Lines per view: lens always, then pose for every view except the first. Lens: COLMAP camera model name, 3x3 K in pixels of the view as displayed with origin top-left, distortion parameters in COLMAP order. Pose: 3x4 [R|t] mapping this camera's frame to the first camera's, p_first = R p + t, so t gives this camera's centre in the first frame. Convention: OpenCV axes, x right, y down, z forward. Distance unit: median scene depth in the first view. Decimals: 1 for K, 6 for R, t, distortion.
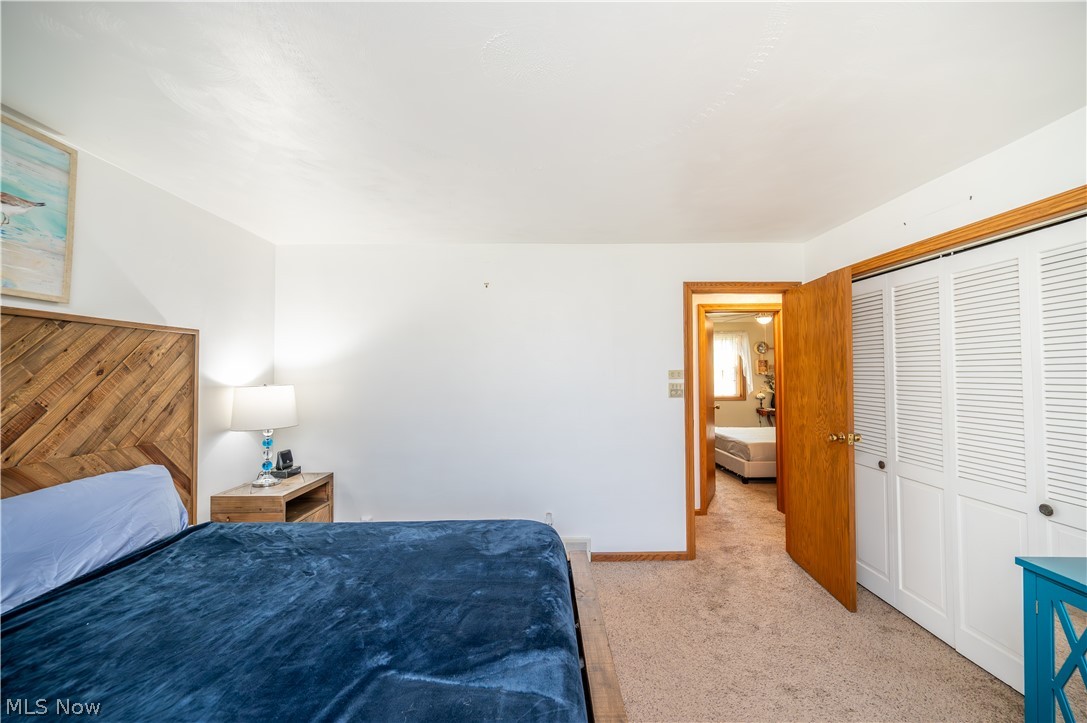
lens RADIAL K [[429.2, 0, 546.3], [0, 429.2, 363.3], [0, 0, 1]] dist [0.000605, -0.000448]
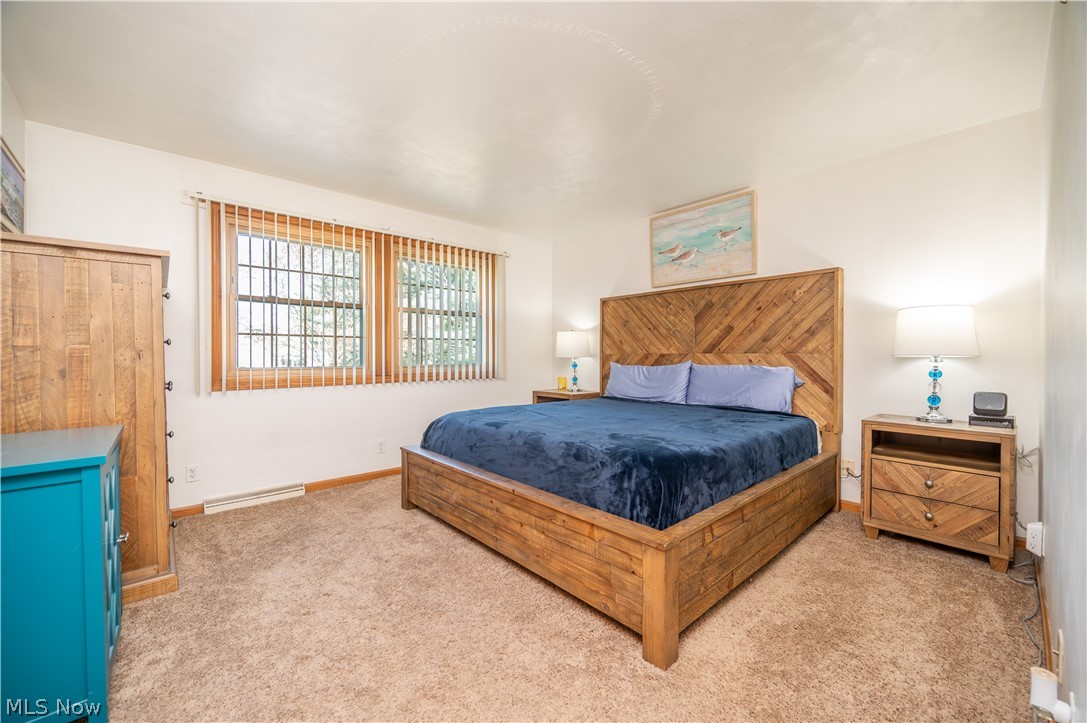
lens RADIAL K [[429.2, 0, 539.4], [0, 429.2, 360.8], [0, 0, 1]] dist [0.000605, -0.000448]
pose [[-0.757659, 0.013361, -0.652514, 0.769487], [0.015947, 0.999871, 0.001957, 0.208618], [0.652456, -0.008923, -0.757774, 1.658345]]
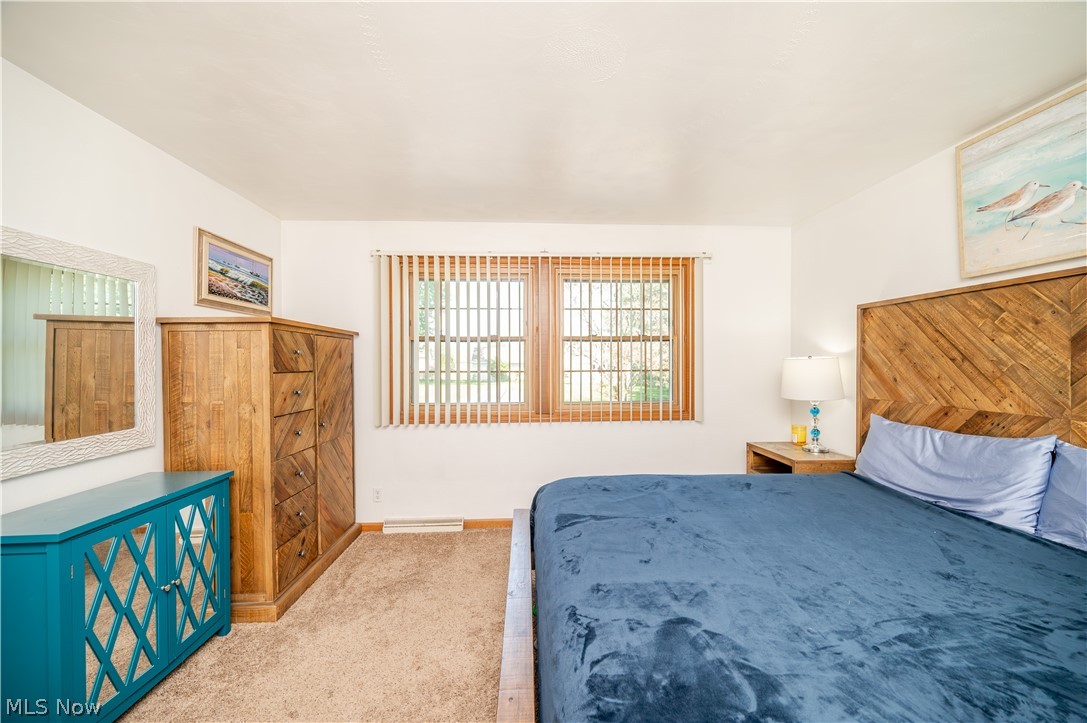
lens RADIAL K [[429.2, 0, 547.9], [0, 429.2, 362.1], [0, 0, 1]] dist [0.000605, -0.000448]
pose [[-0.999394, 0.009360, -0.033526, 0.080571], [0.009761, 0.999883, -0.011810, 0.079265], [0.033411, -0.012130, -0.999368, 1.482511]]
